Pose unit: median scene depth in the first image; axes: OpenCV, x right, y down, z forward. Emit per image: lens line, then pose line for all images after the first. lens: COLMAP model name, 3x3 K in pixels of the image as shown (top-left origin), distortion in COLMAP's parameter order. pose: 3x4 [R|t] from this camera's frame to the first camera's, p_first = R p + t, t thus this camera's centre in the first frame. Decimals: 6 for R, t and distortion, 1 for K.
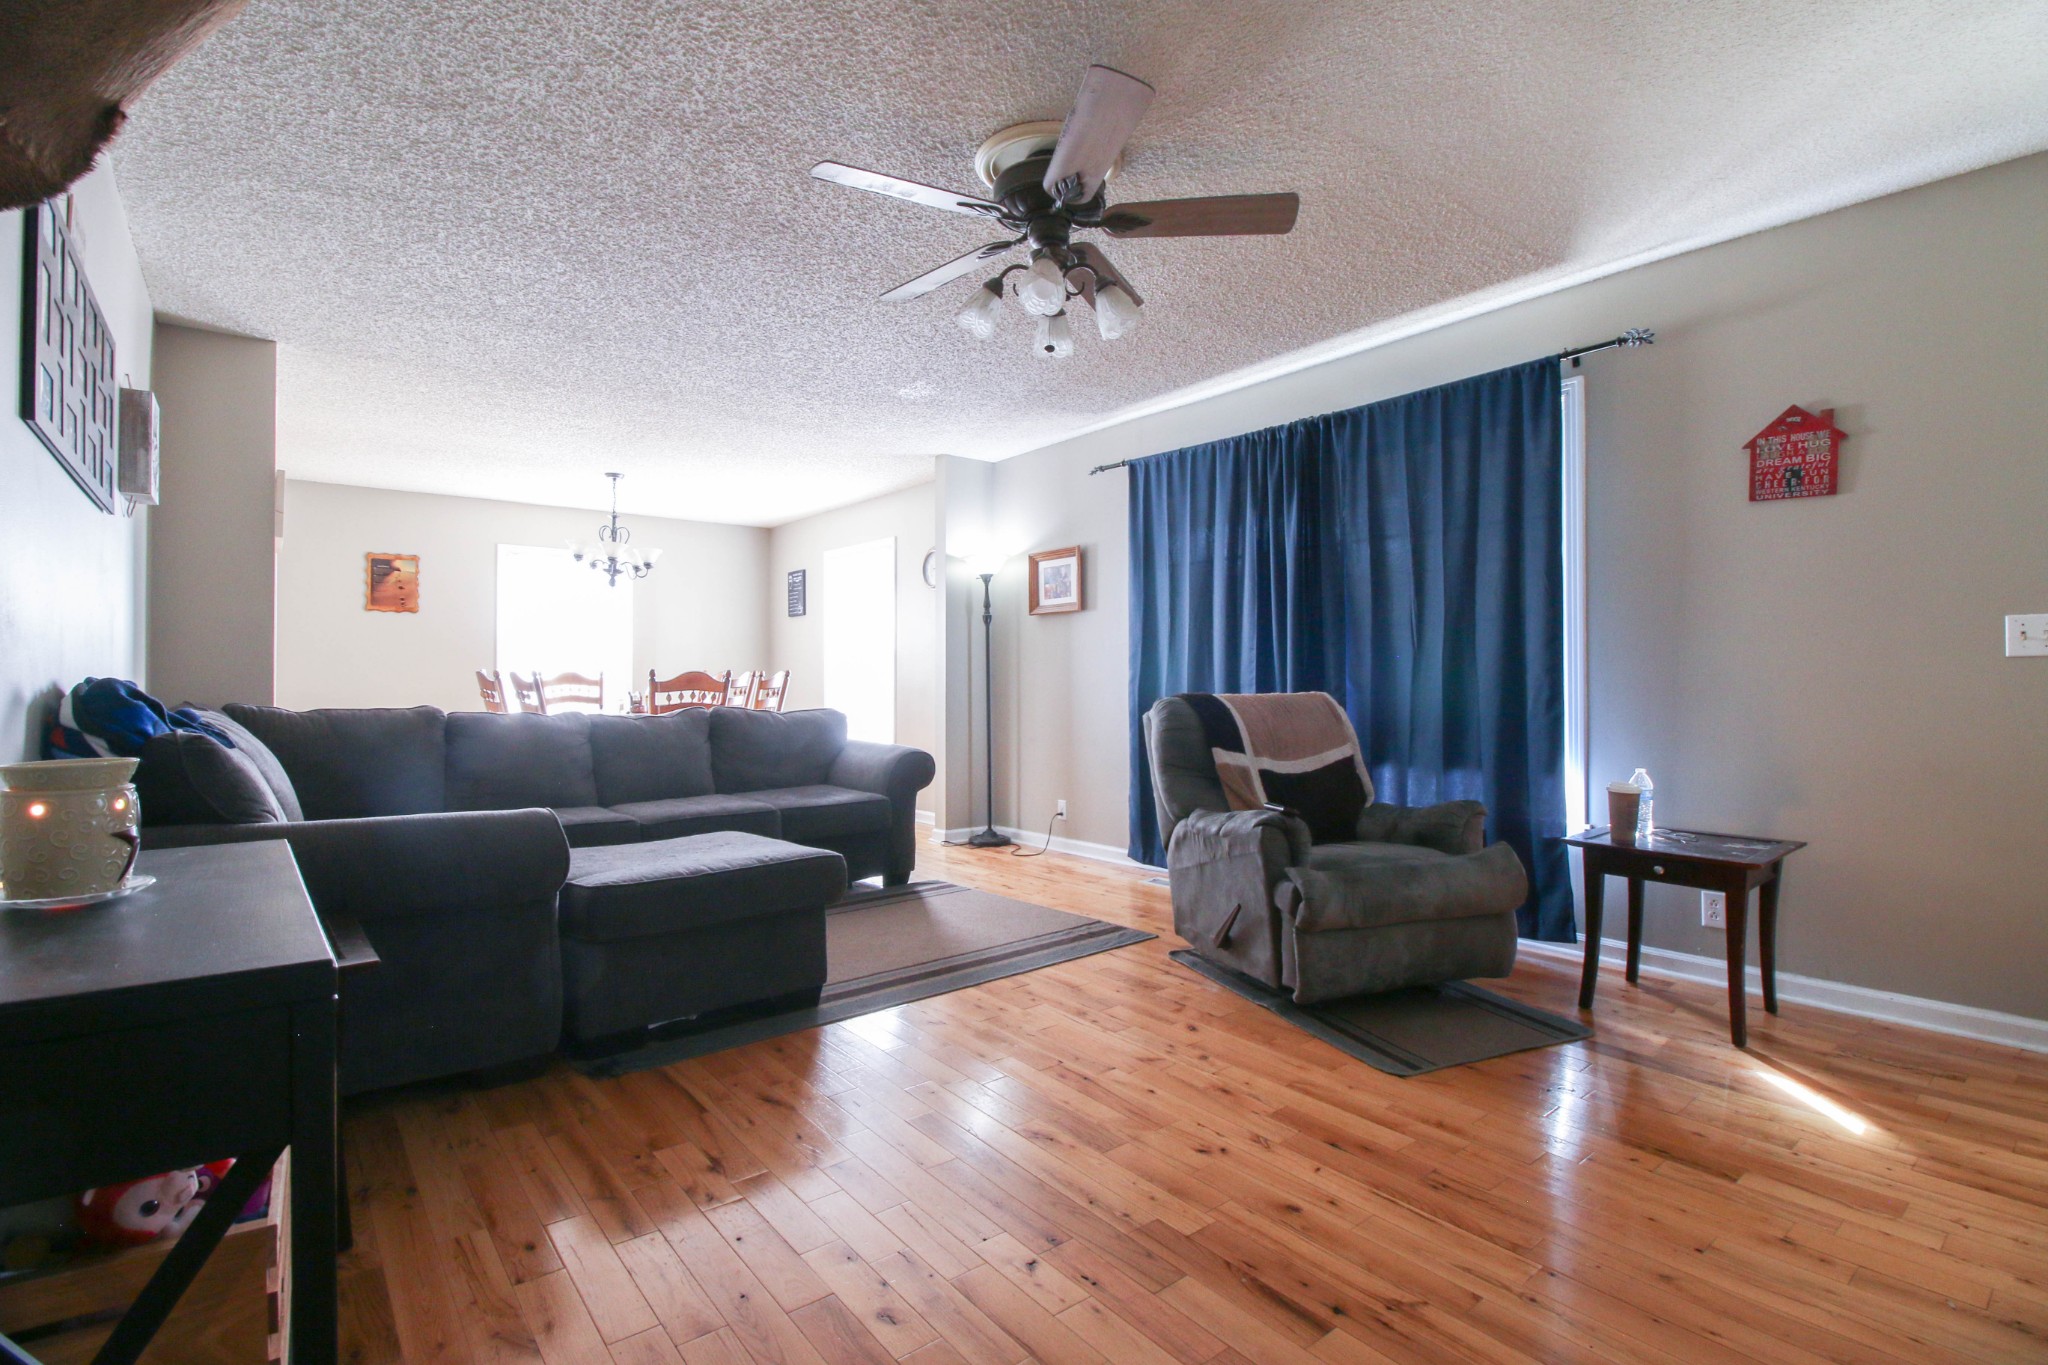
lens RADIAL K [[964.8, 0, 1020.5], [0, 964.8, 677.2], [0, 0, 1]] dist [-0.003761, -0.000625]
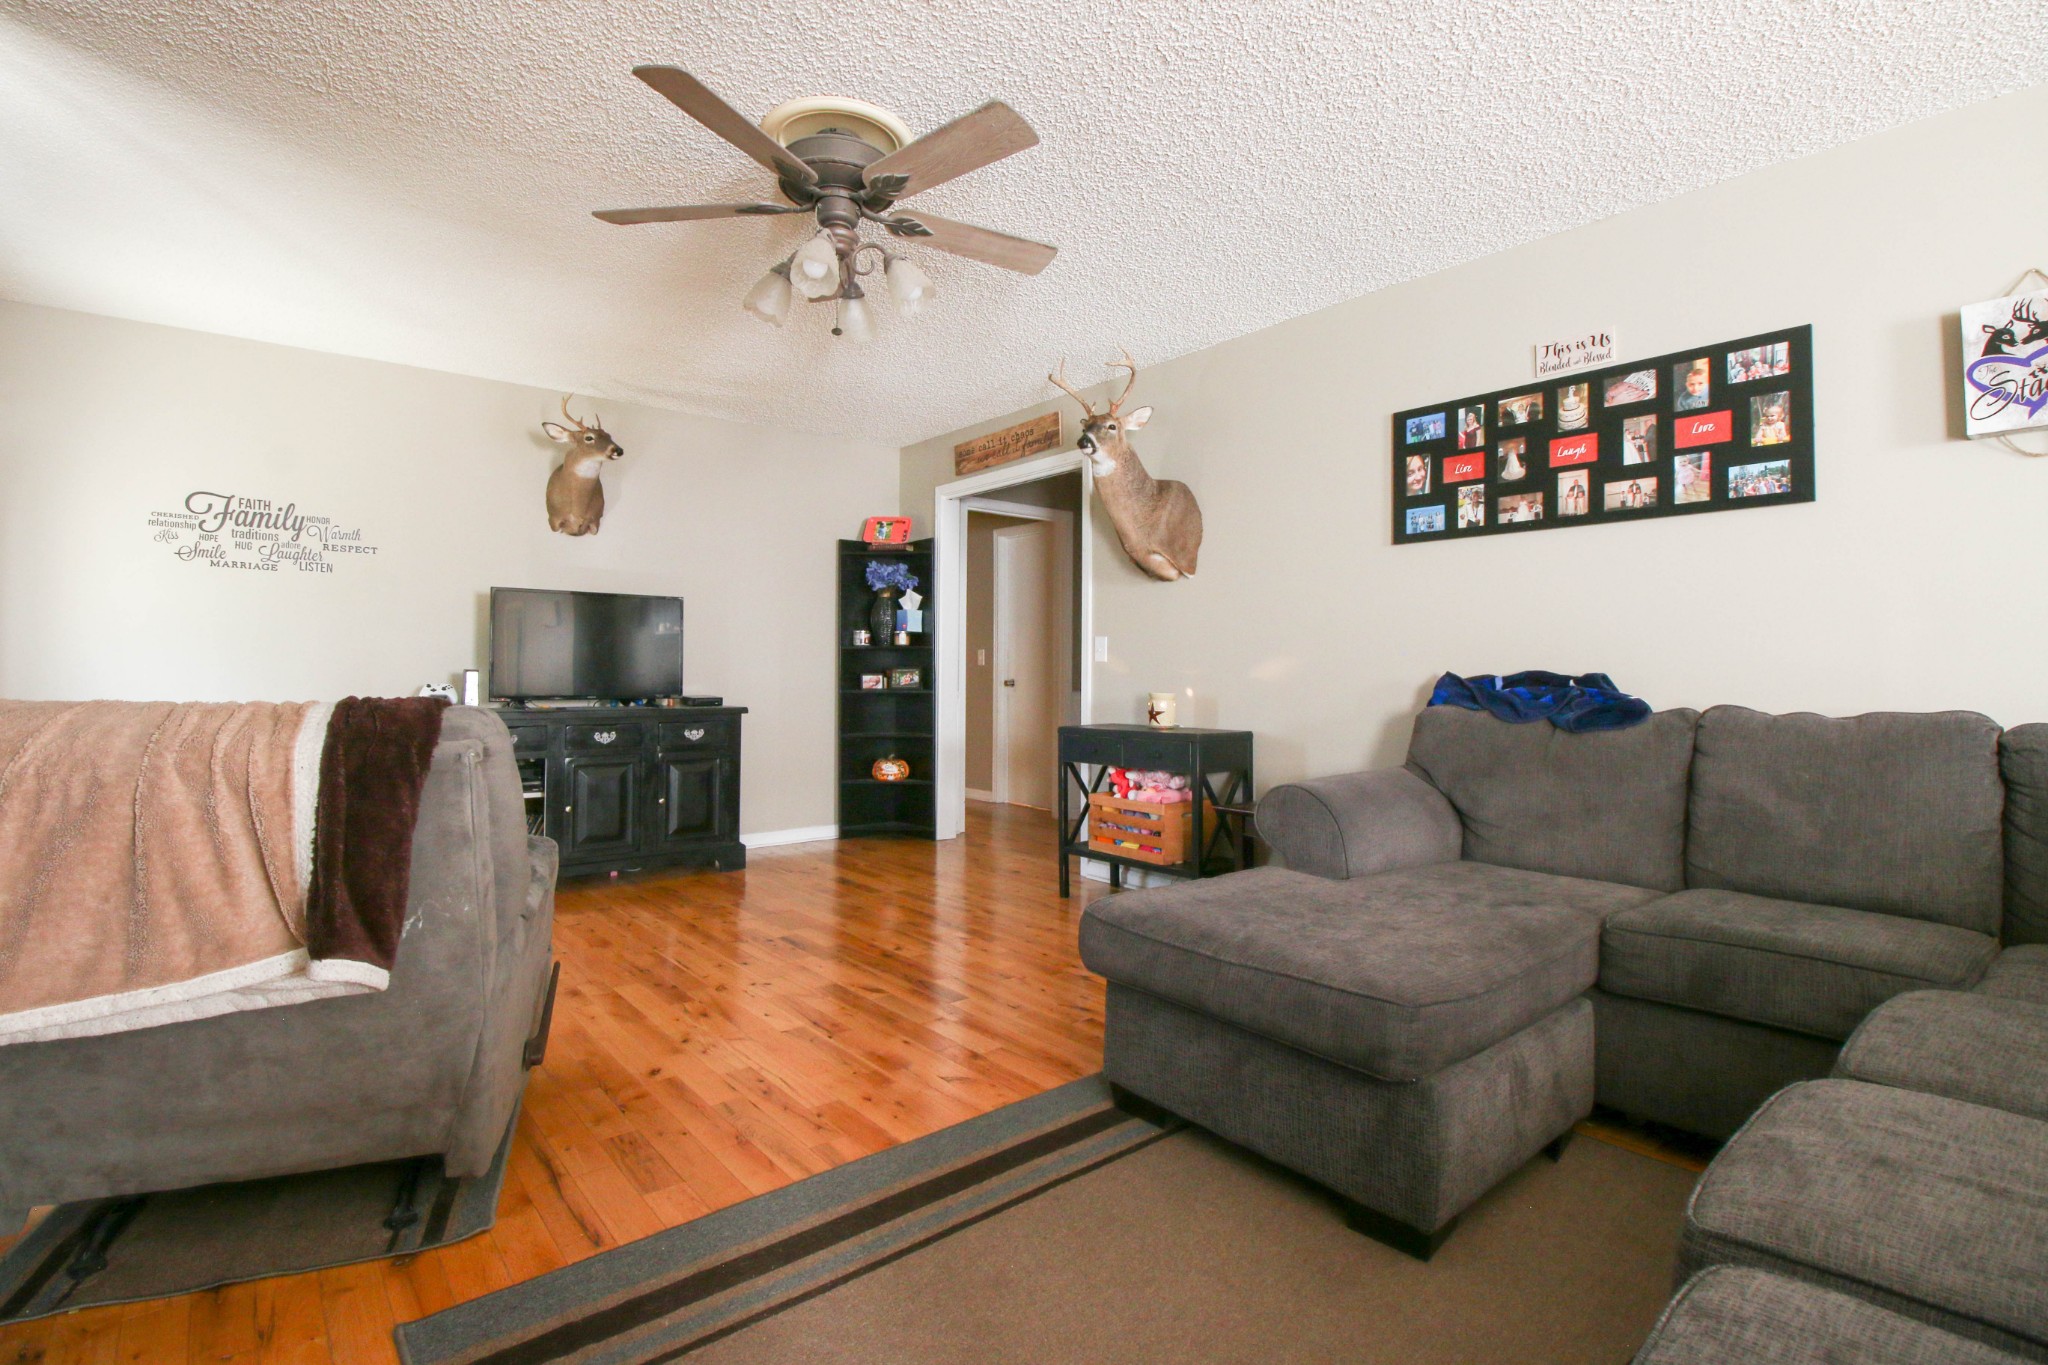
lens RADIAL K [[964.8, 0, 1029.7], [0, 964.8, 673.3], [0, 0, 1]] dist [-0.003761, -0.000625]
pose [[-0.999742, 0.007194, -0.021567, -0.135317], [0.007186, 0.999974, 0.000442, 0.009265], [0.021569, 0.000287, -0.999767, 1.783306]]
